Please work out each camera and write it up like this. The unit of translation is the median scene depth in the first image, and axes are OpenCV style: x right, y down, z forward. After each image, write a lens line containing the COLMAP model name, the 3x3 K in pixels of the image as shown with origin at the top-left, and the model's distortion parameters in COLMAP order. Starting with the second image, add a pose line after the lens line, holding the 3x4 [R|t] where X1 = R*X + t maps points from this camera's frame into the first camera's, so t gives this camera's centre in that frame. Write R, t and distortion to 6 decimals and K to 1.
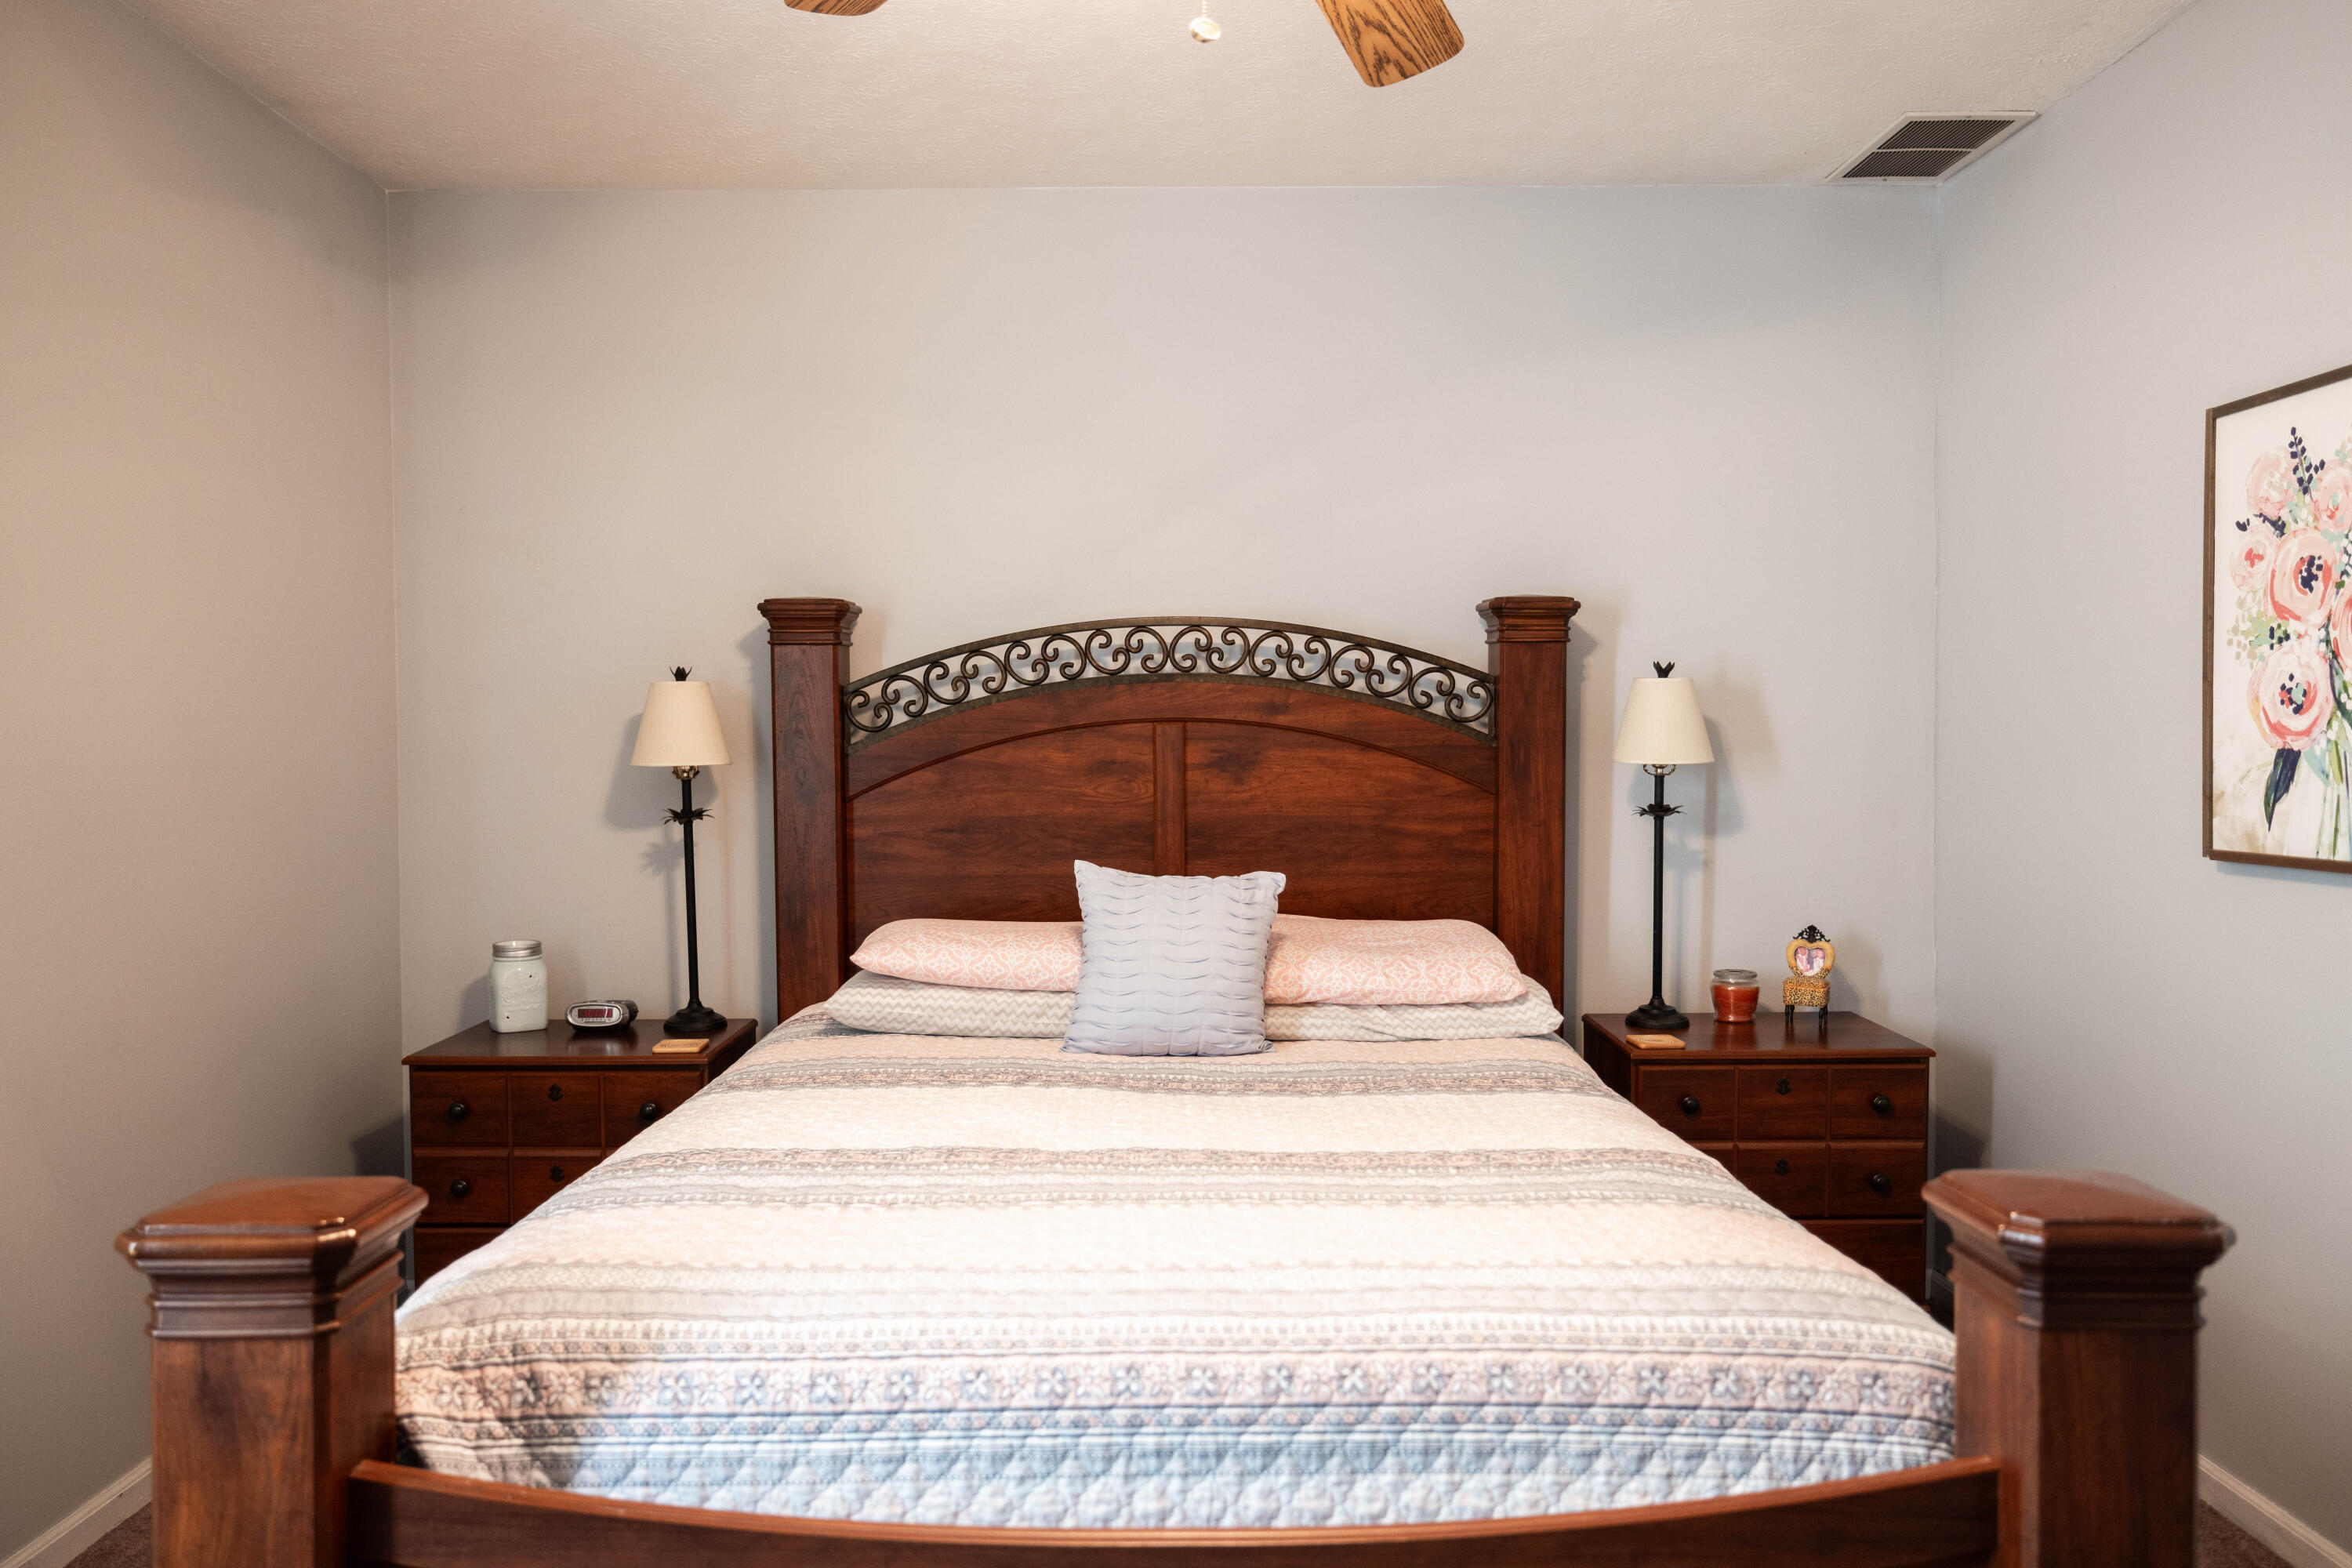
lens RADIAL K [[1685.1, 0, 1163.4], [0, 1685.1, 787.0], [0, 0, 1]] dist [-0.003933, 0.000941]
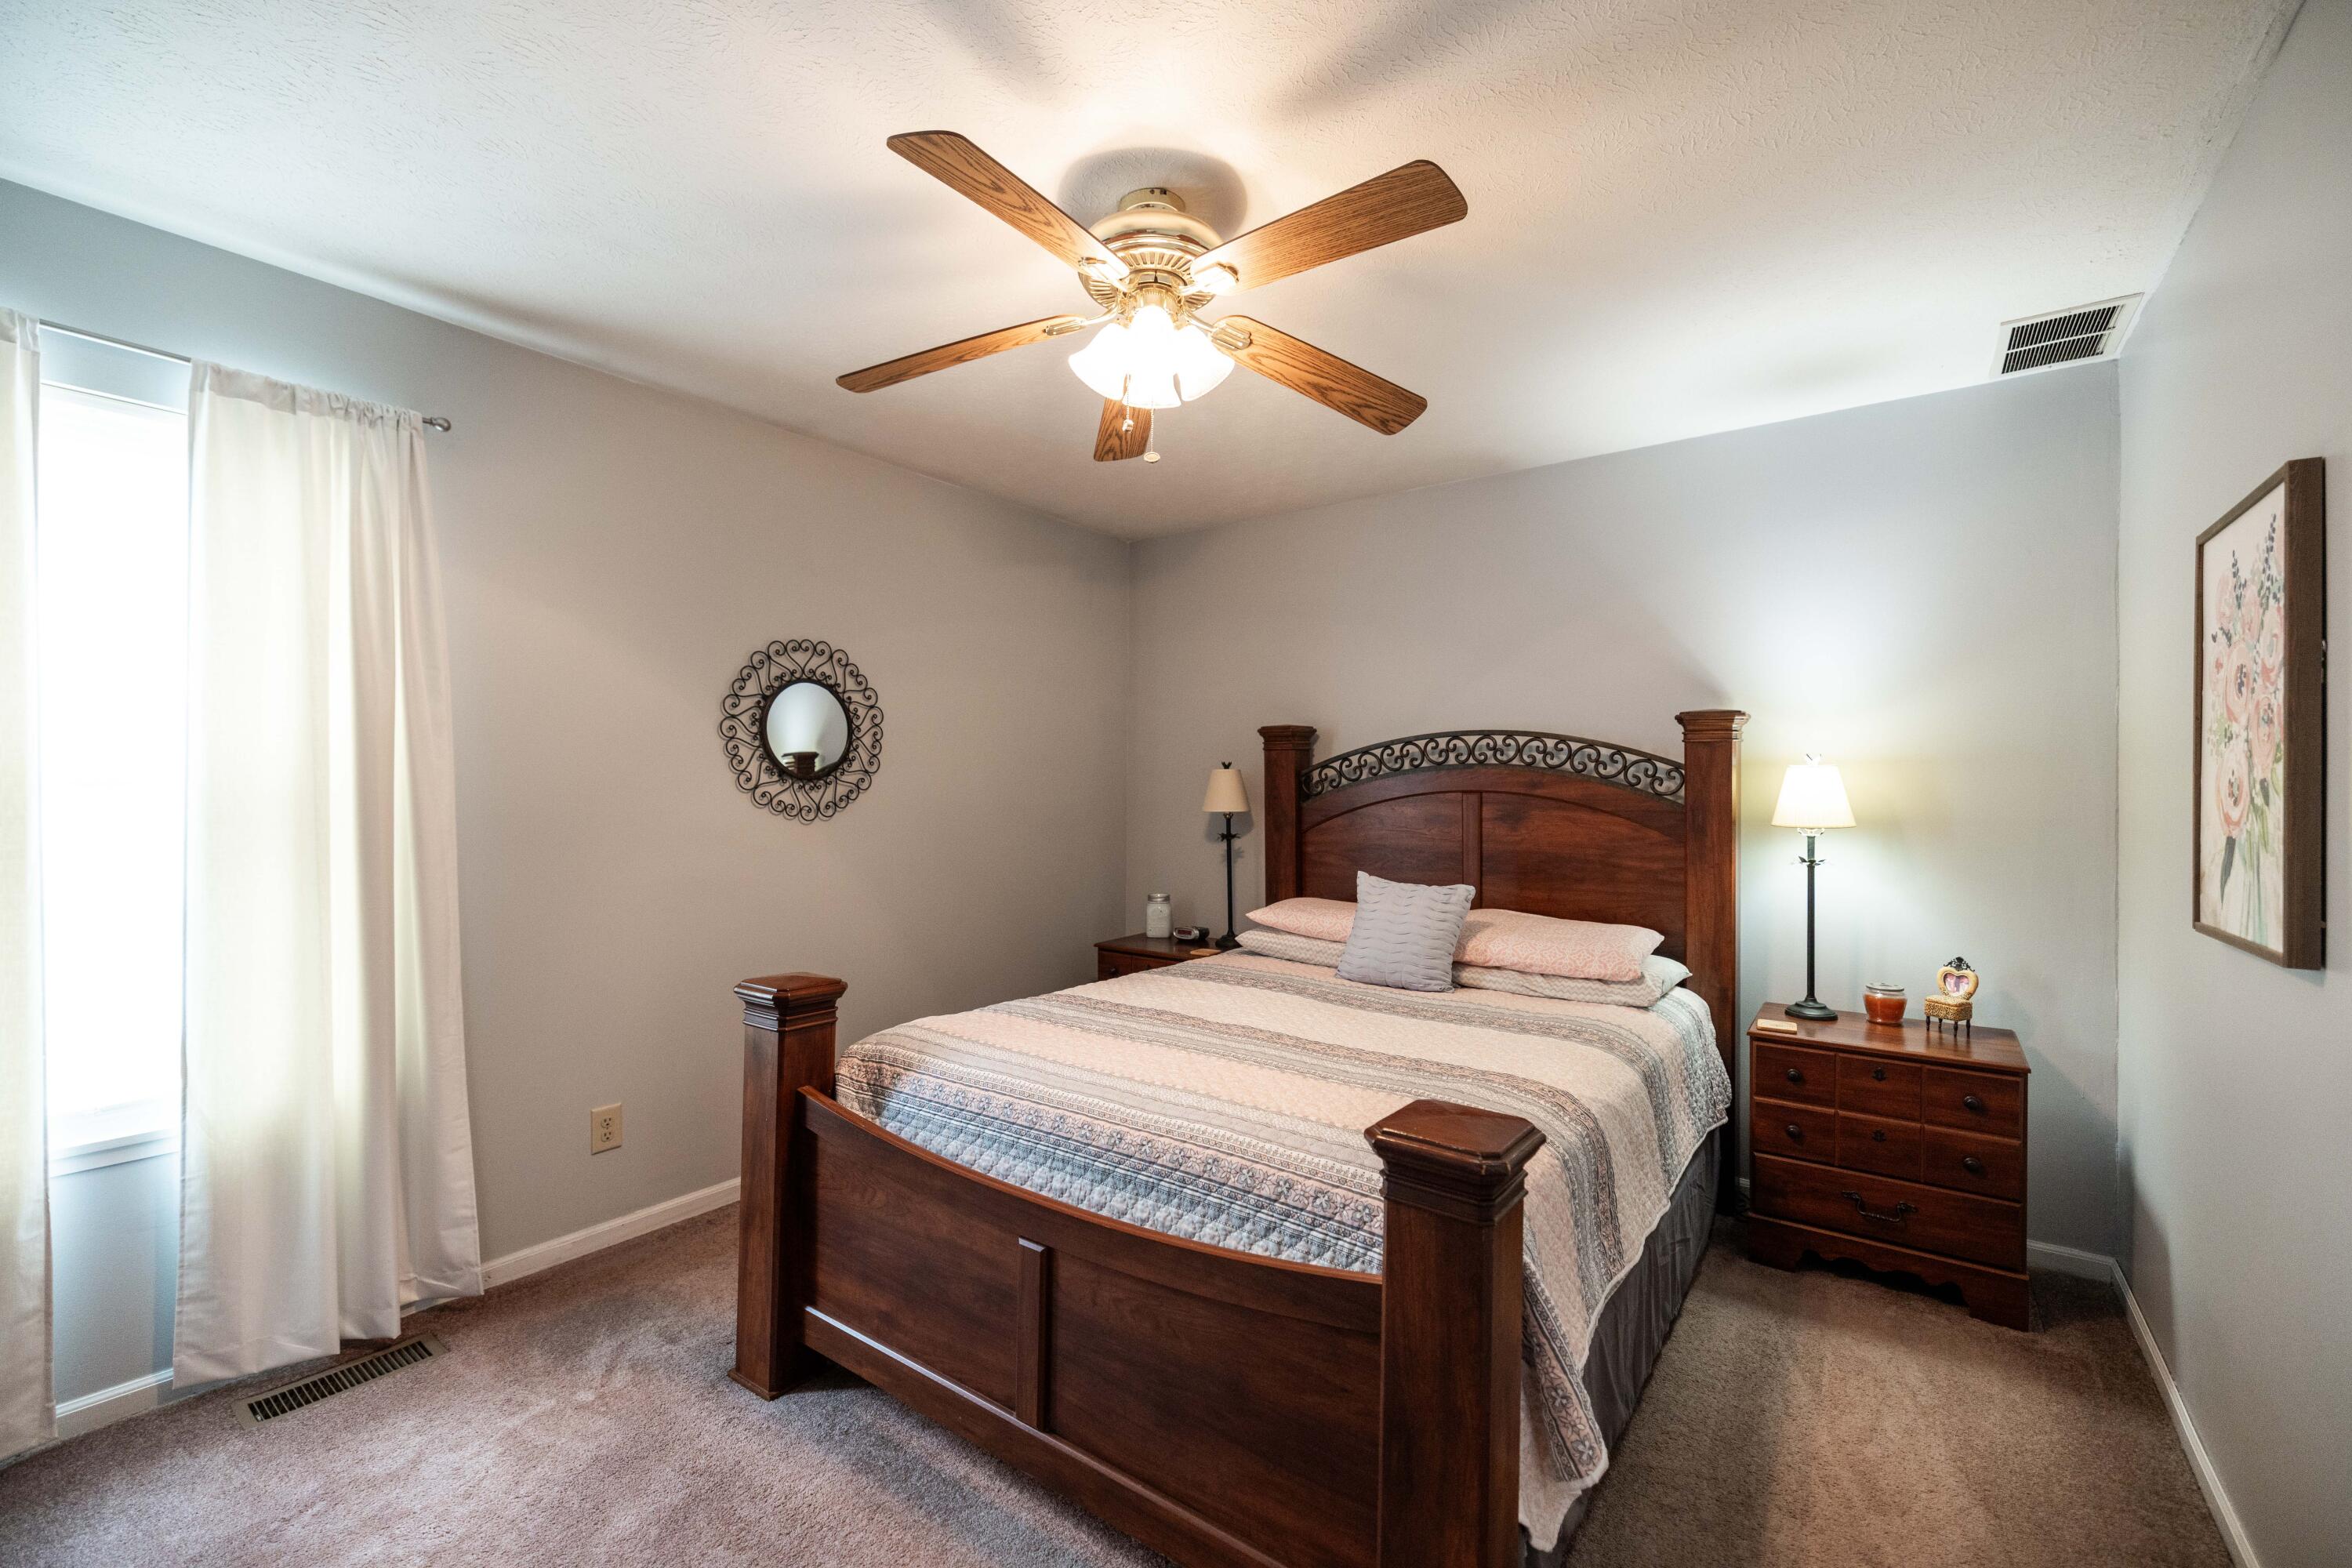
lens RADIAL K [[965.9, 0, 1179.1], [0, 965.9, 788.6], [0, 0, 1]] dist [0.000904, 0.000057]
pose [[0.807659, 0.010413, -0.589558, 0.345008], [-0.026428, 0.999479, -0.018551, -0.017349], [0.589058, 0.030564, 0.807513, 0.050351]]
